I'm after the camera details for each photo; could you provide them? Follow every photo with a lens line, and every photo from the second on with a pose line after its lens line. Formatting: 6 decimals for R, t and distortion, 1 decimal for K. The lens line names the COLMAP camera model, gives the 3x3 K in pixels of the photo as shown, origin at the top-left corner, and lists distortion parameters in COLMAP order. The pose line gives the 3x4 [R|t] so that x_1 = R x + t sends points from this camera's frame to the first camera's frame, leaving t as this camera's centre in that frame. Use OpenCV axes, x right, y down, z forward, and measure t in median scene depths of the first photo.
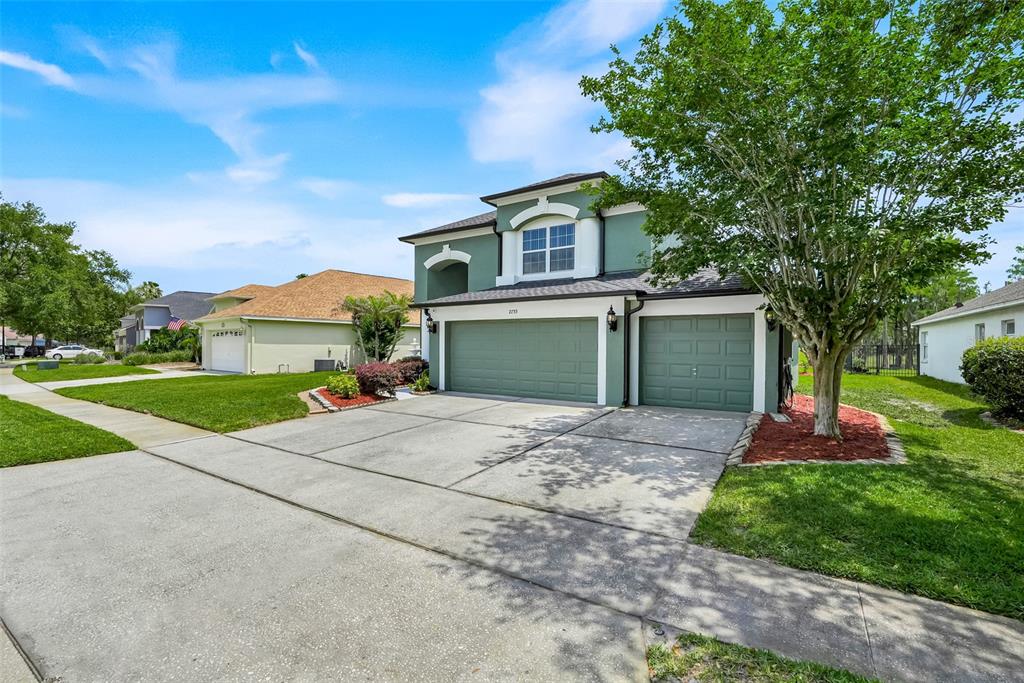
lens RADIAL K [[459.8, 0, 513.6], [0, 459.8, 343.1], [0, 0, 1]] dist [-0.003511, 0.001035]
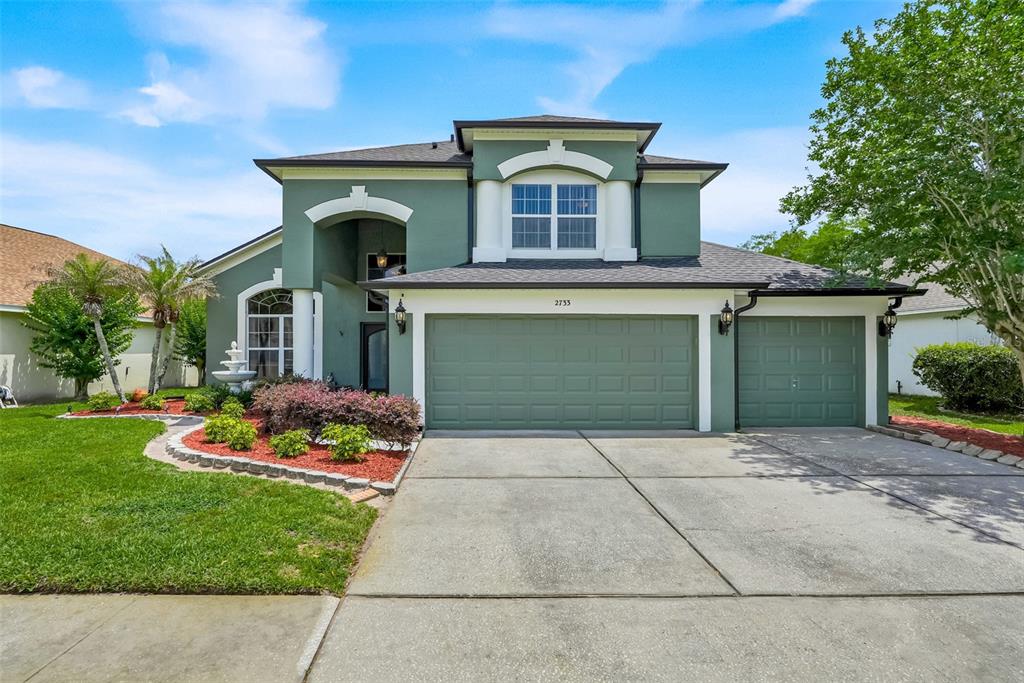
lens RADIAL K [[573.1, 0, 503.9], [0, 573.1, 344.4], [0, 0, 1]] dist [-0.000151, 0.001682]
pose [[0.821674, 0.002106, 0.569954, -0.488106], [0.001615, 0.999981, -0.006023, -0.002949], [-0.569955, 0.005869, 0.821655, 0.327514]]
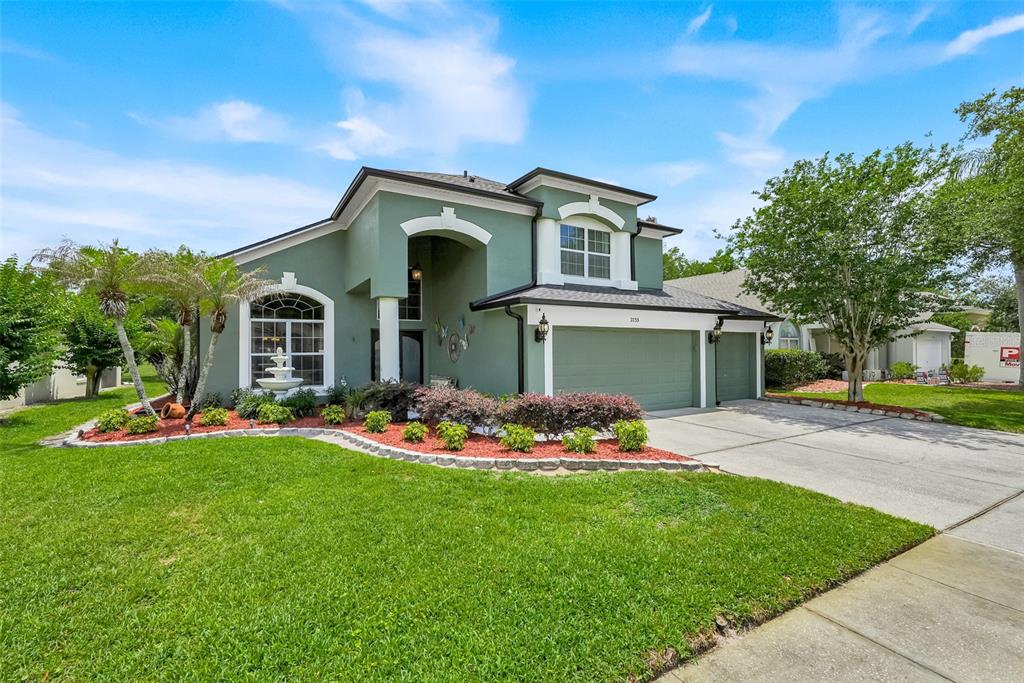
lens RADIAL K [[459.8, 0, 507.9], [0, 459.8, 342.2], [0, 0, 1]] dist [-0.003511, 0.001035]
pose [[0.430051, 0.008178, 0.902767, -0.828736], [0.004113, 0.999931, -0.011017, -0.013857], [-0.902795, 0.008451, 0.429988, 0.749397]]
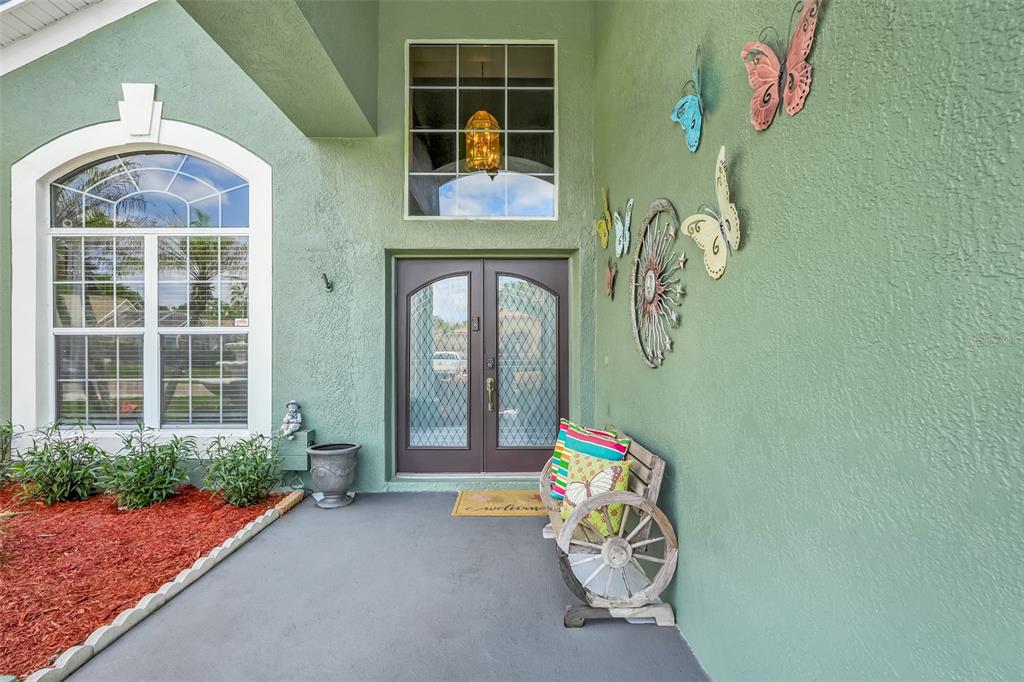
lens RADIAL K [[459.8, 0, 505.2], [0, 459.8, 346.4], [0, 0, 1]] dist [-0.003511, 0.001035]
pose [[0.830022, -0.002318, 0.557725, -0.174083], [0.003412, 0.999994, -0.000922, 0.009518], [-0.557720, 0.002669, 0.830025, 1.138176]]
